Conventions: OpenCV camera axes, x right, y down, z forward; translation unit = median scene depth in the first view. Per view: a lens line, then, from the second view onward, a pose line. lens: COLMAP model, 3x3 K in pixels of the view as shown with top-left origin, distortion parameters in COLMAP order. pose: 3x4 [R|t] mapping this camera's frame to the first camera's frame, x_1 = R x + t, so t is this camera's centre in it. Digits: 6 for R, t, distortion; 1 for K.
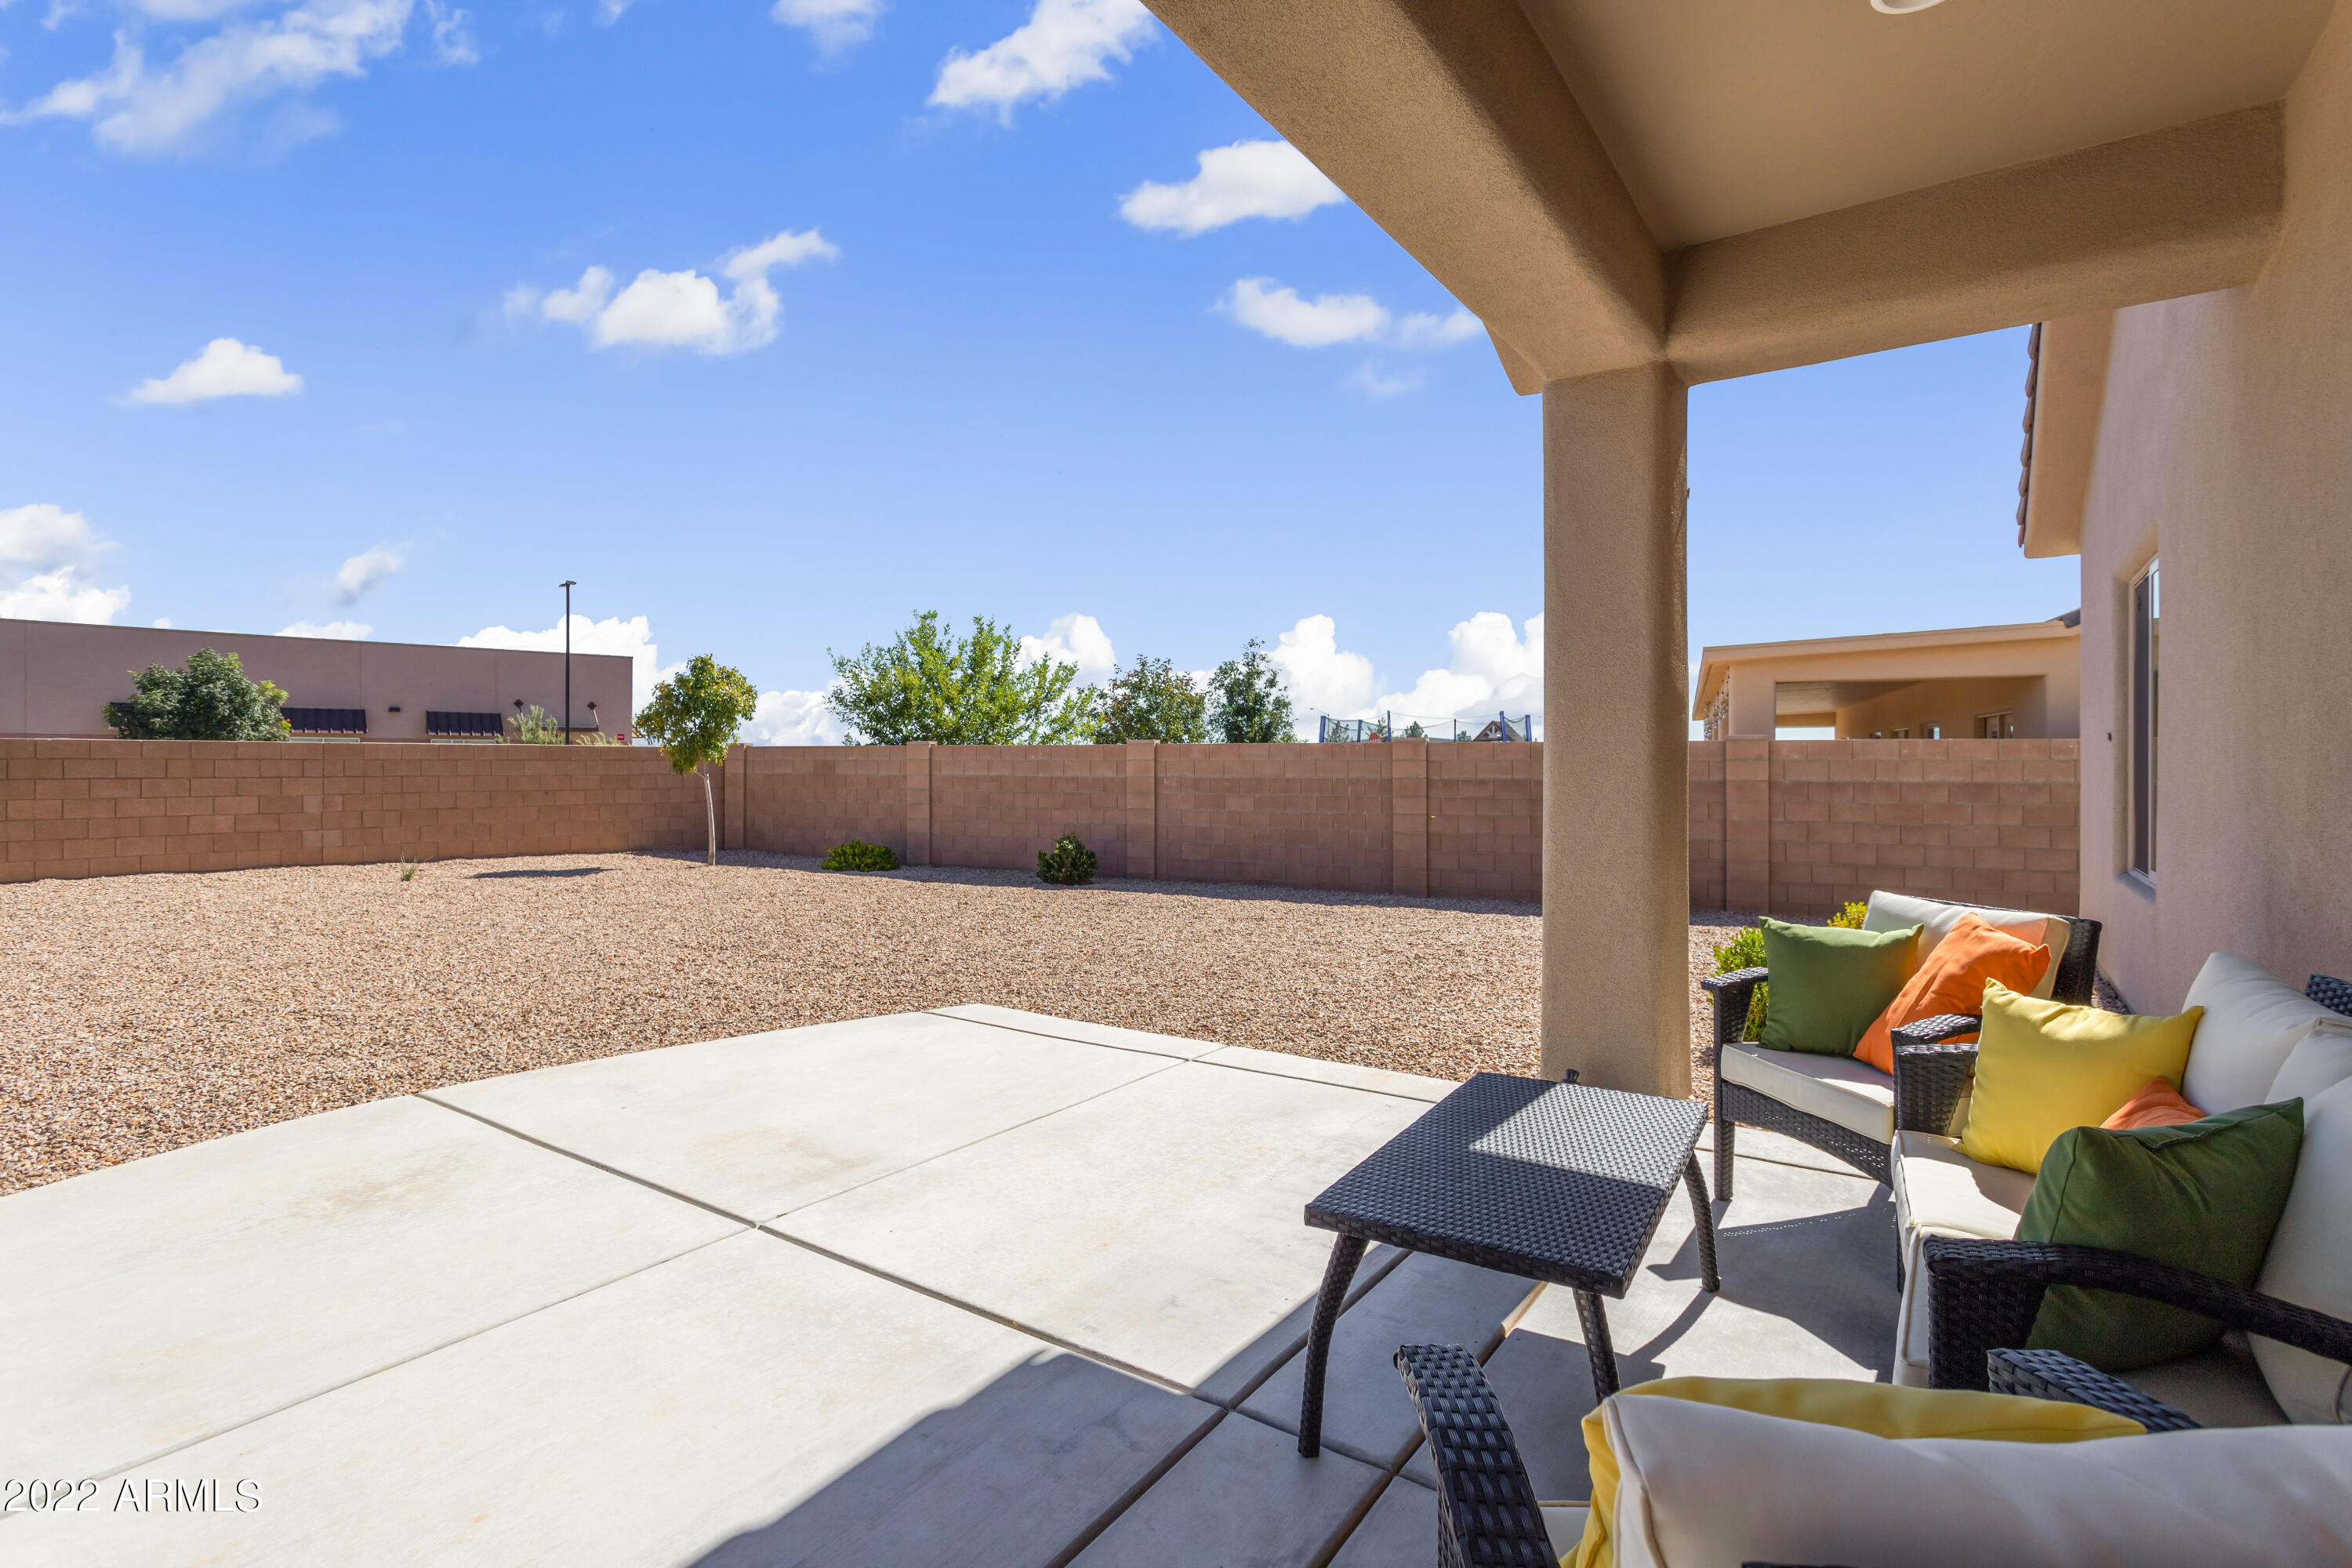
lens RADIAL K [[1041.2, 0, 1204.1], [0, 1041.2, 761.9], [0, 0, 1]] dist [-0.001100, -0.000003]
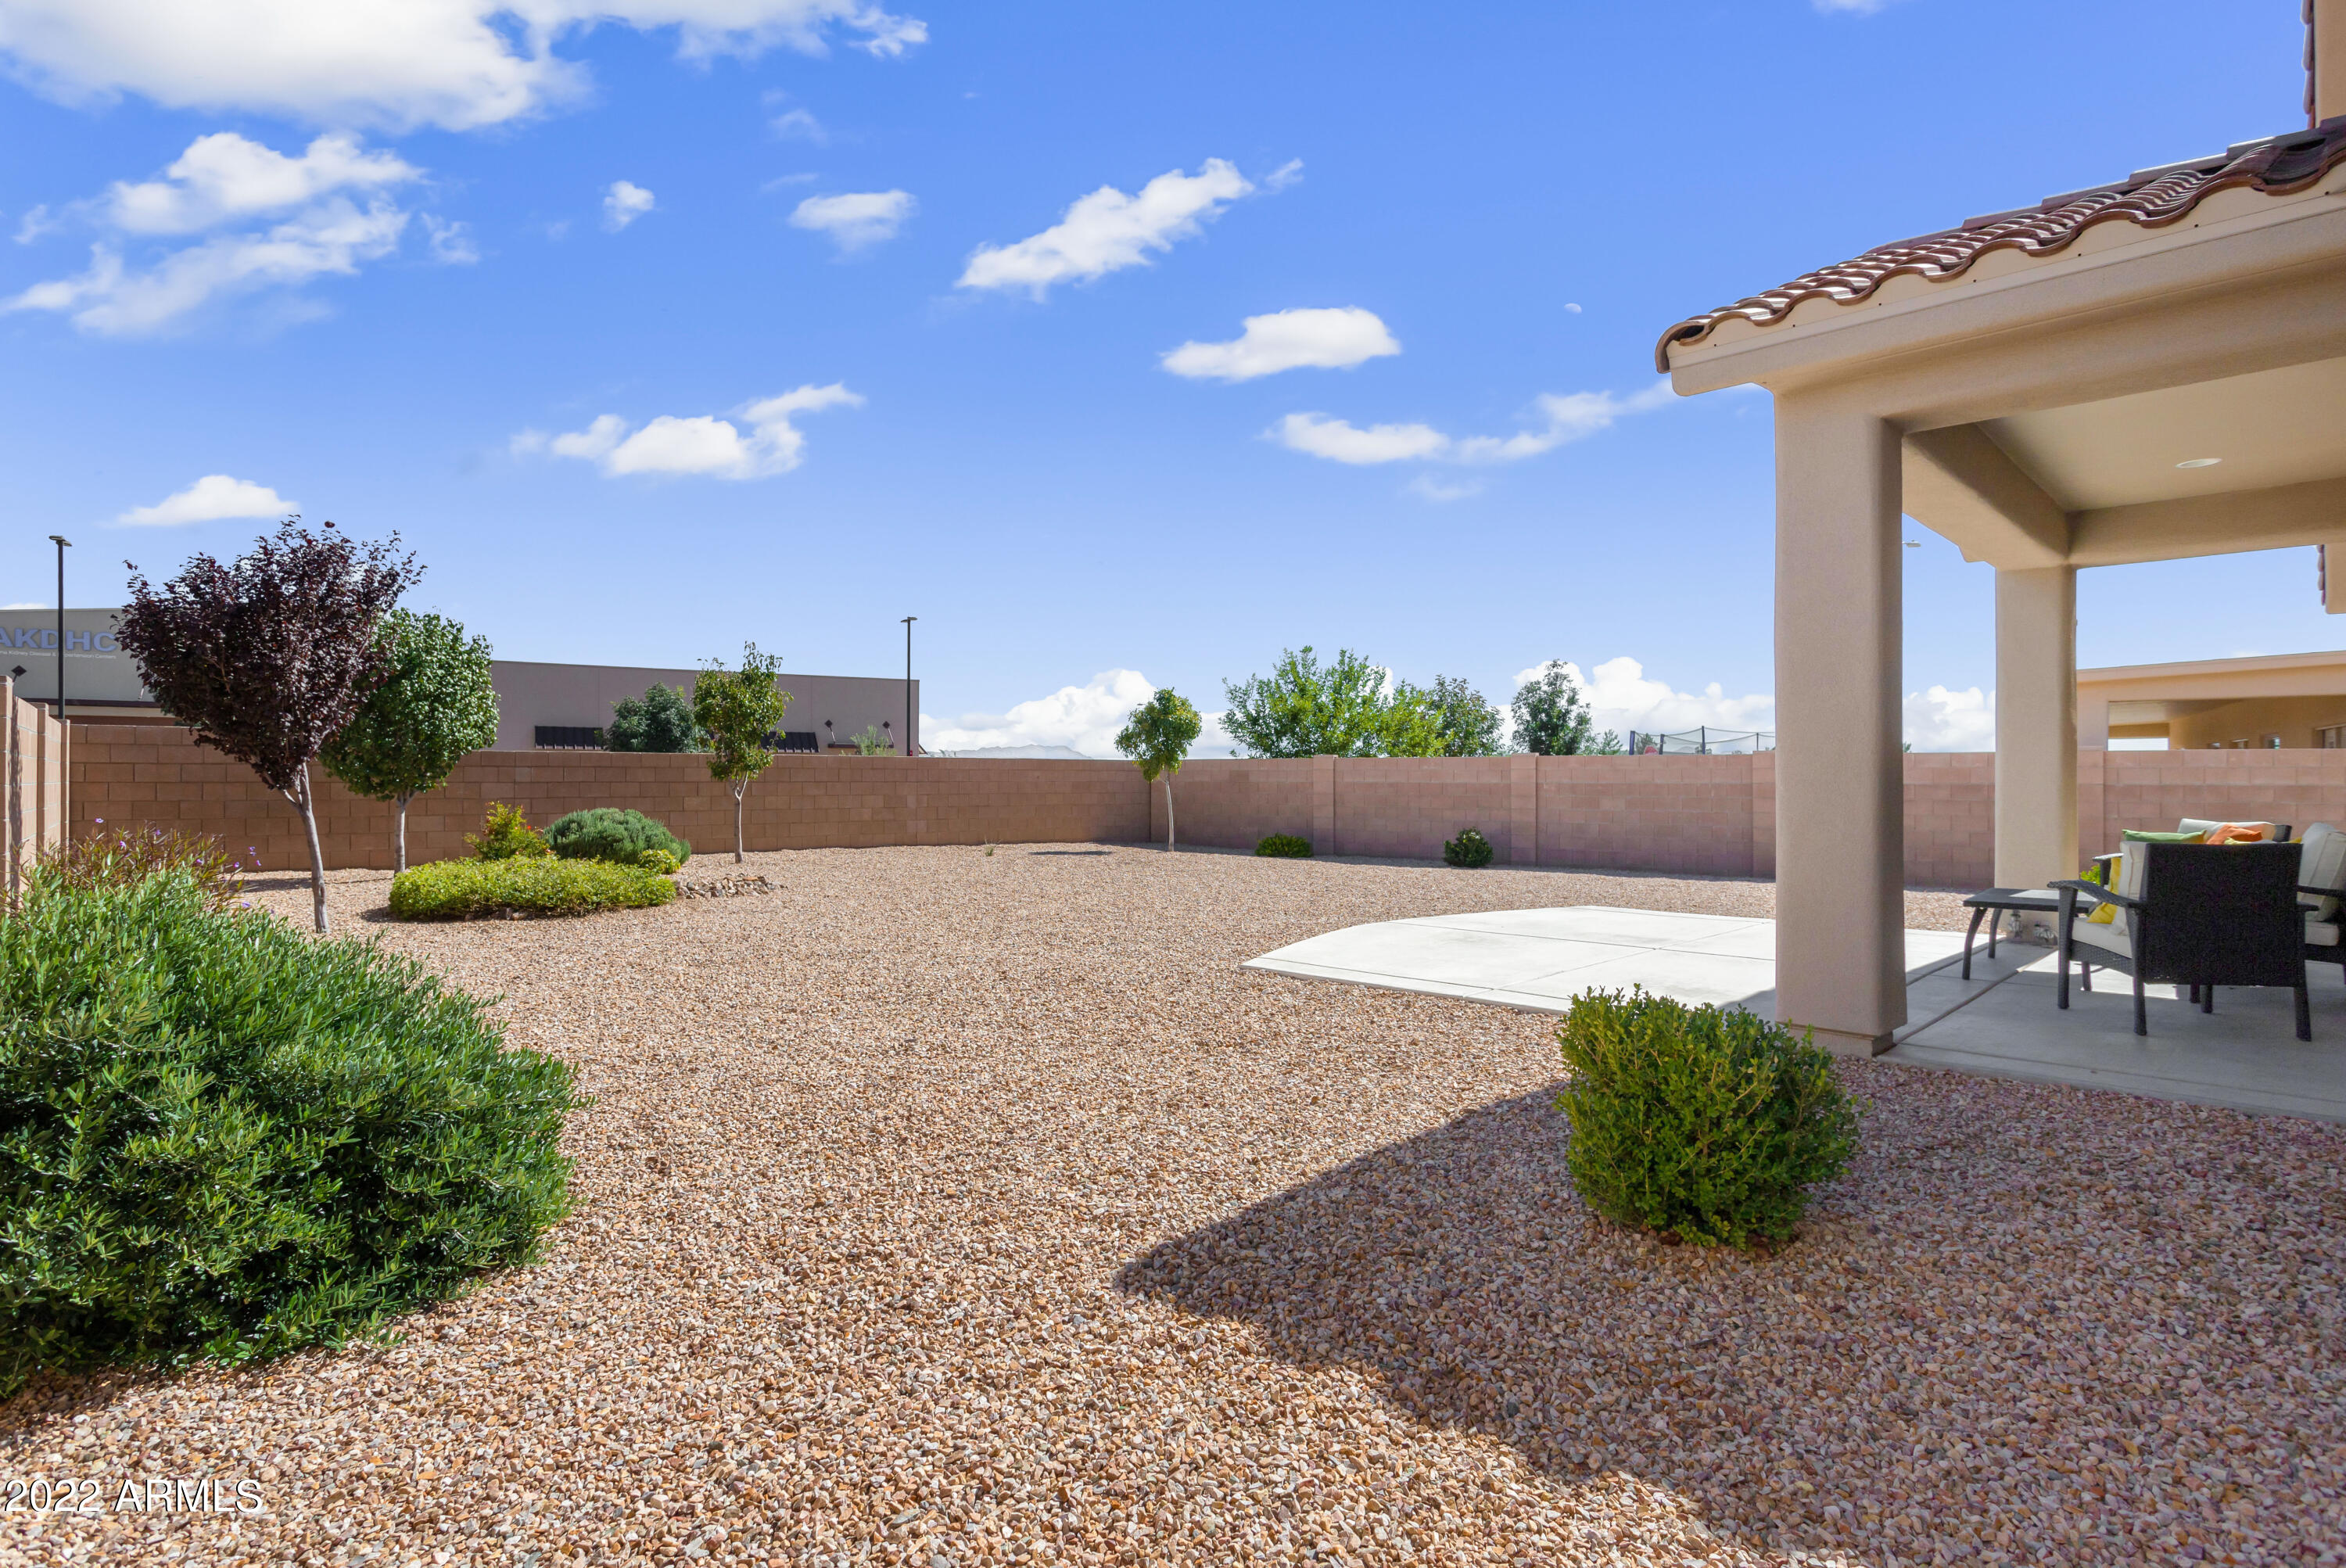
lens RADIAL K [[1111.0, 0, 1179.9], [0, 1111.0, 771.9], [0, 0, 1]] dist [0.002710, 0.000405]
pose [[0.983349, -0.000931, -0.181725, -0.200658], [-0.000116, 0.999983, -0.005750, 0.008186], [0.181728, 0.005675, 0.983332, -0.337924]]
